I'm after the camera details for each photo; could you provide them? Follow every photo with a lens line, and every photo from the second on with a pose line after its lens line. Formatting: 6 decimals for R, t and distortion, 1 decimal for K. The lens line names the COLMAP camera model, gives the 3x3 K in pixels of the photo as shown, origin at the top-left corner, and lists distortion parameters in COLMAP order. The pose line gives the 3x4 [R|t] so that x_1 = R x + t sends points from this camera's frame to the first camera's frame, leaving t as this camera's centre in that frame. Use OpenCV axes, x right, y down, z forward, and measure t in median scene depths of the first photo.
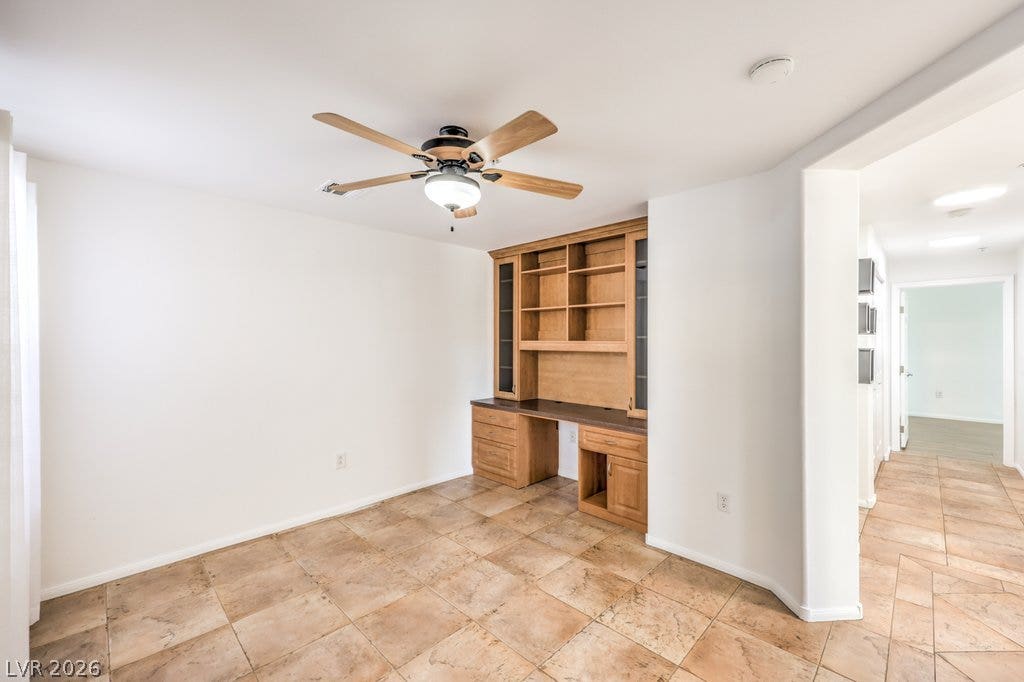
lens RADIAL K [[417.8, 0, 531.0], [0, 417.8, 340.6], [0, 0, 1]] dist [-0.000190, -0.000045]
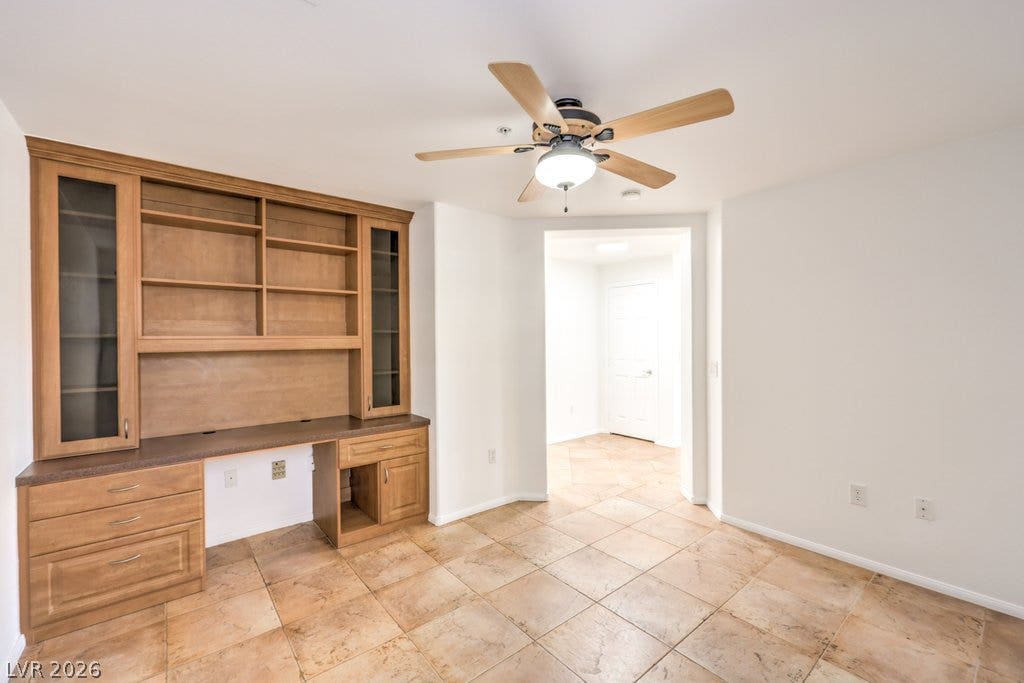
lens RADIAL K [[421.8, 0, 517.2], [0, 421.8, 338.2], [0, 0, 1]] dist [0.001306, 0.000315]
pose [[0.121894, -0.004954, 0.992531, -0.682818], [0.006443, 0.999970, 0.004200, 0.005947], [-0.992522, 0.005883, 0.121923, 0.600242]]
